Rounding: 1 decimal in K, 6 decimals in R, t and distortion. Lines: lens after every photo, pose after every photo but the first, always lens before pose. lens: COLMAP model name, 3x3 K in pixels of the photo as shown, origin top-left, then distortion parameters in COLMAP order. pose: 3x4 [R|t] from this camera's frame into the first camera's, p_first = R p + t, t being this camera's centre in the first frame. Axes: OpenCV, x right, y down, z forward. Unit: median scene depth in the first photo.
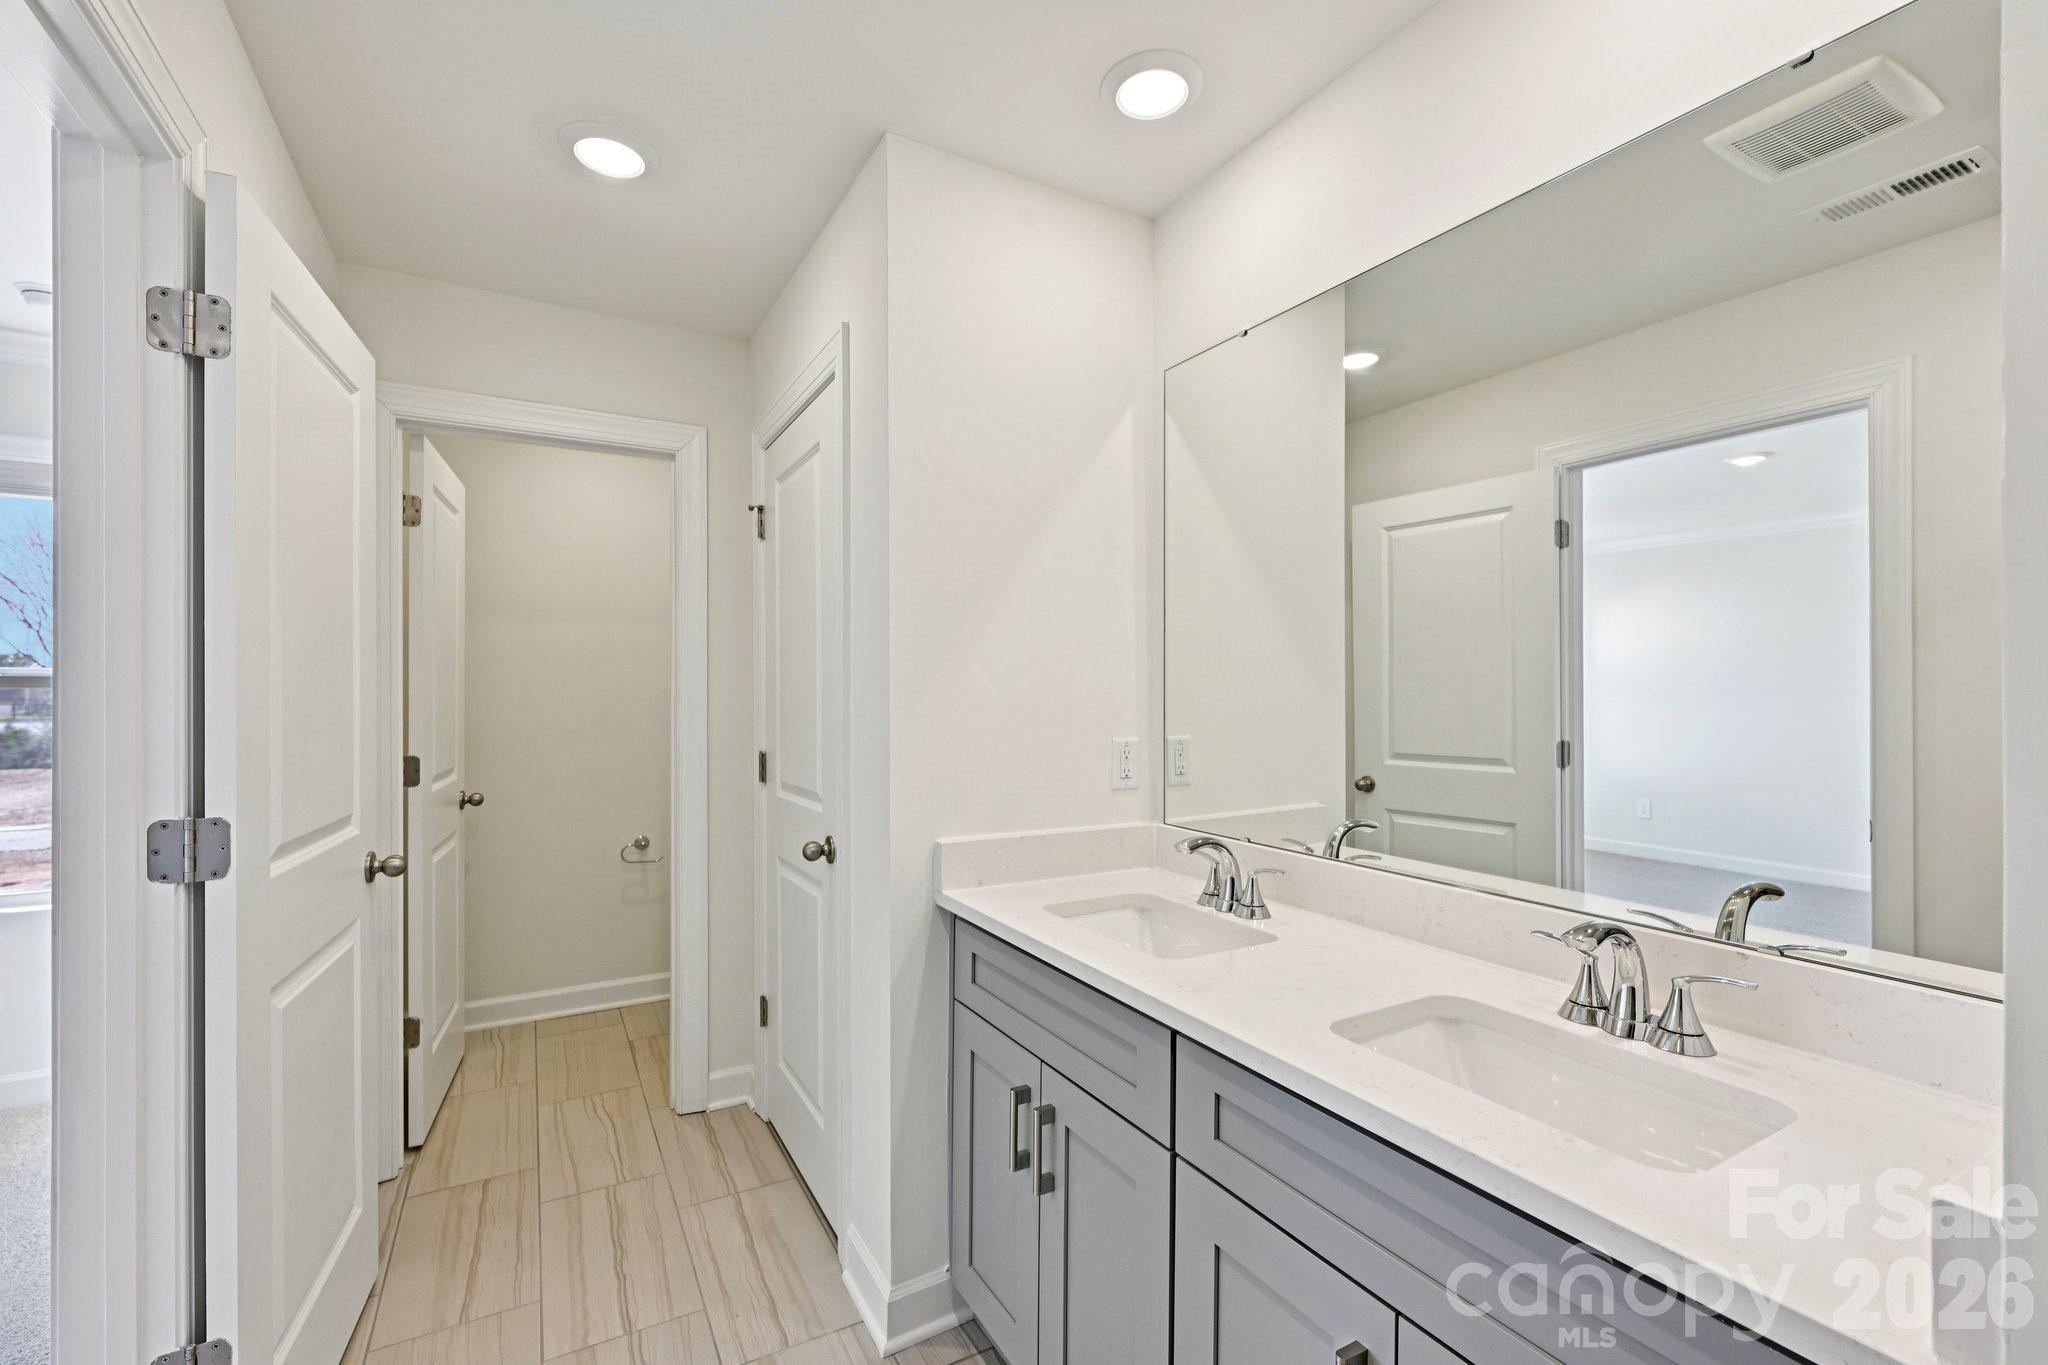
lens RADIAL K [[926.9, 0, 1024.0], [0, 926.9, 682.5], [0, 0, 1]] dist [0.000566, -0.000020]
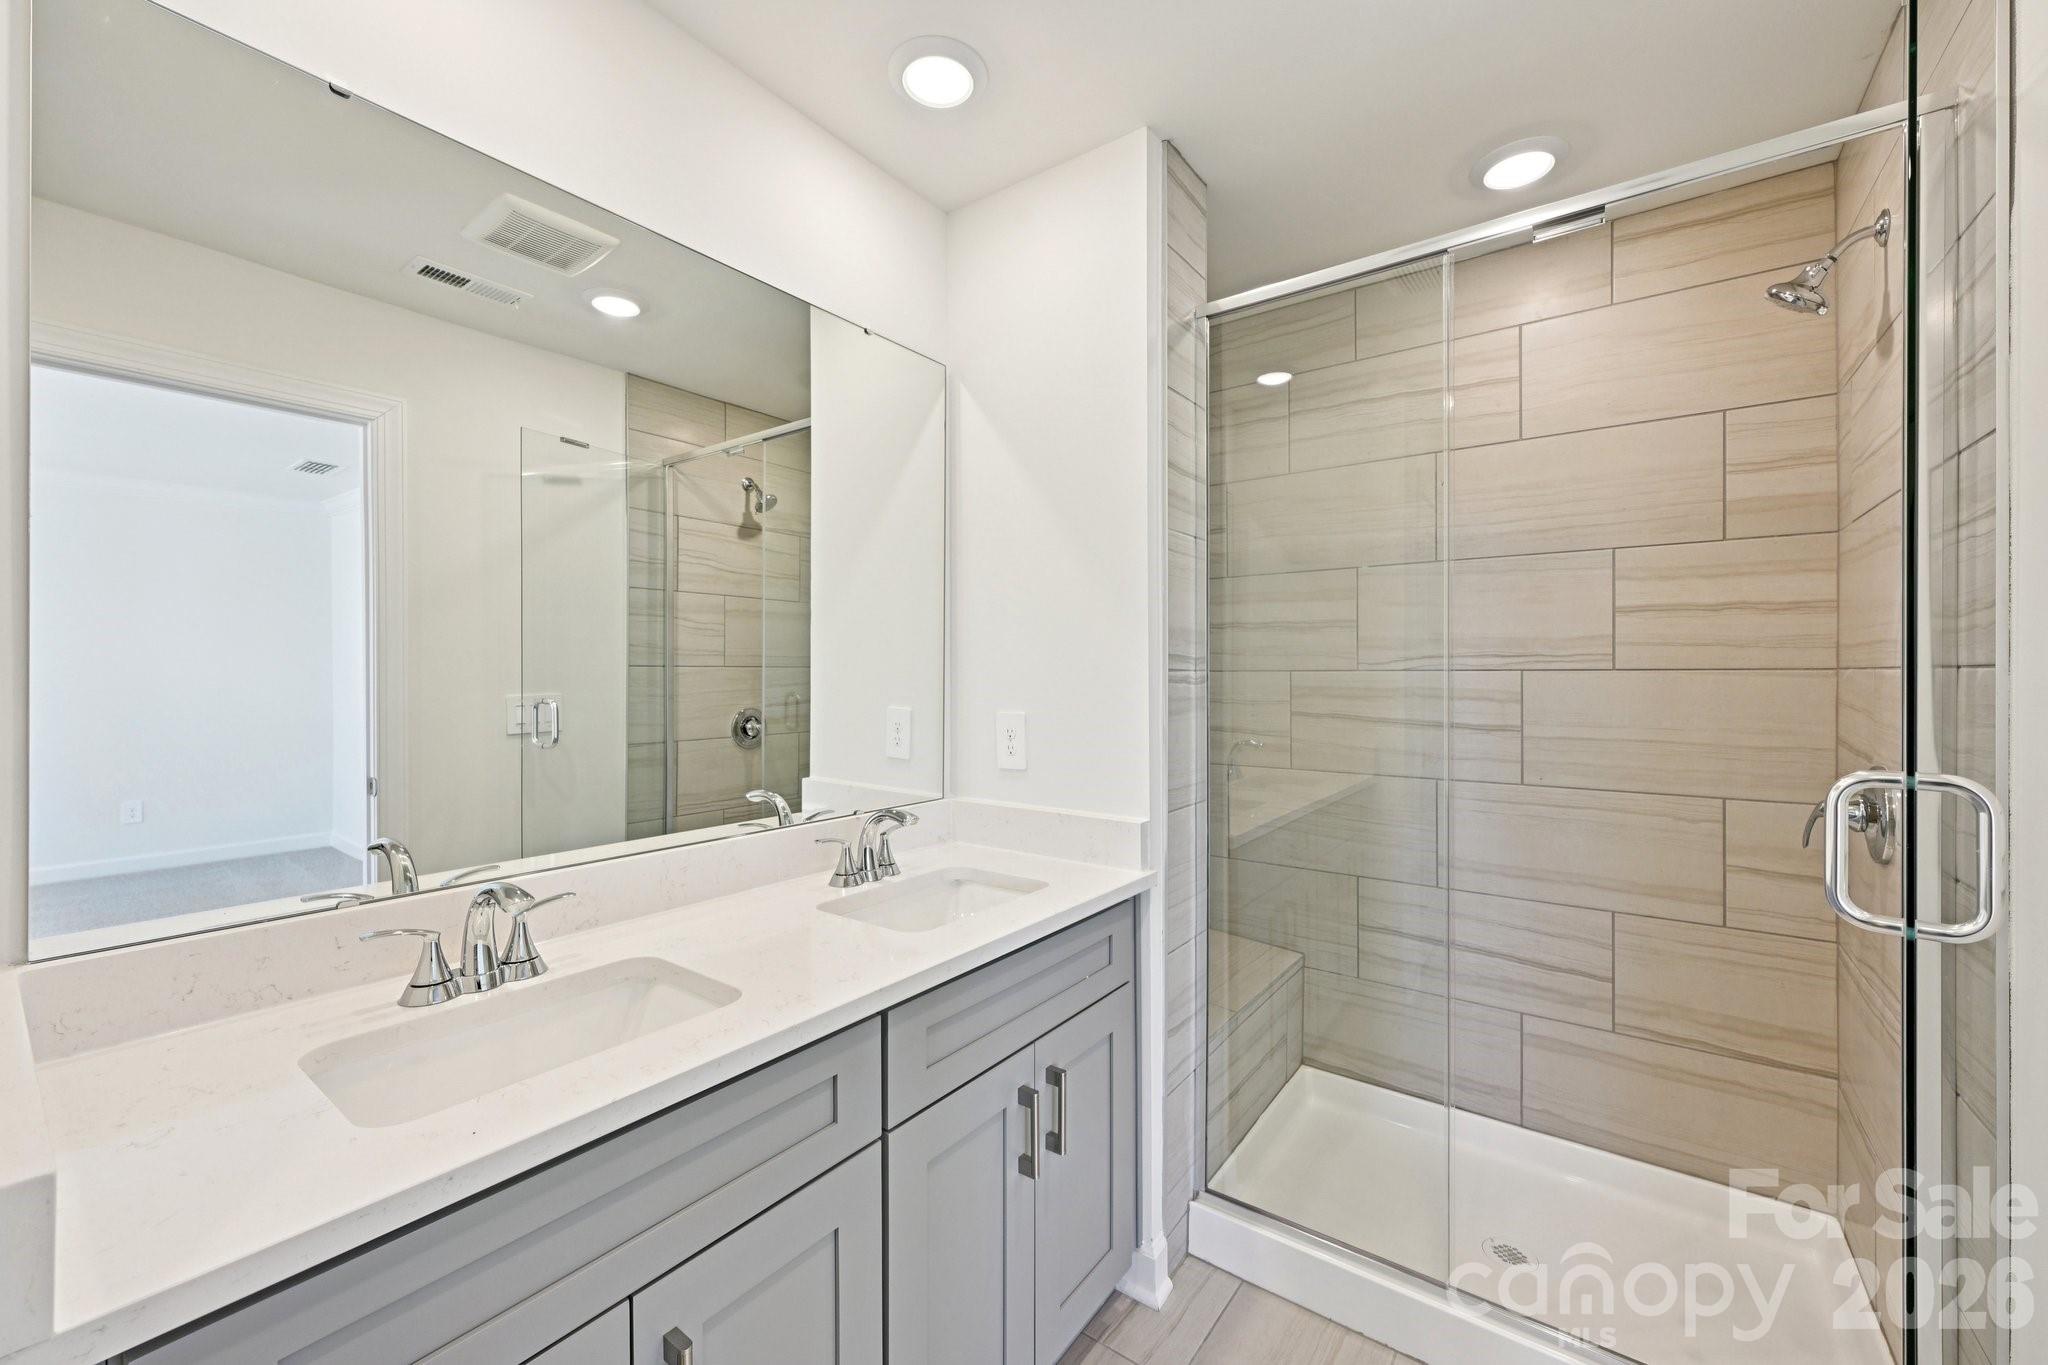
lens RADIAL K [[811.6, 0, 1007.8], [0, 811.6, 675.9], [0, 0, 1]] dist [0.000086, 0.000119]
pose [[-0.385719, -0.013594, 0.922516, -0.489760], [-0.007724, 0.999904, 0.011505, 0.003238], [-0.922584, -0.002688, -0.385787, 0.867921]]
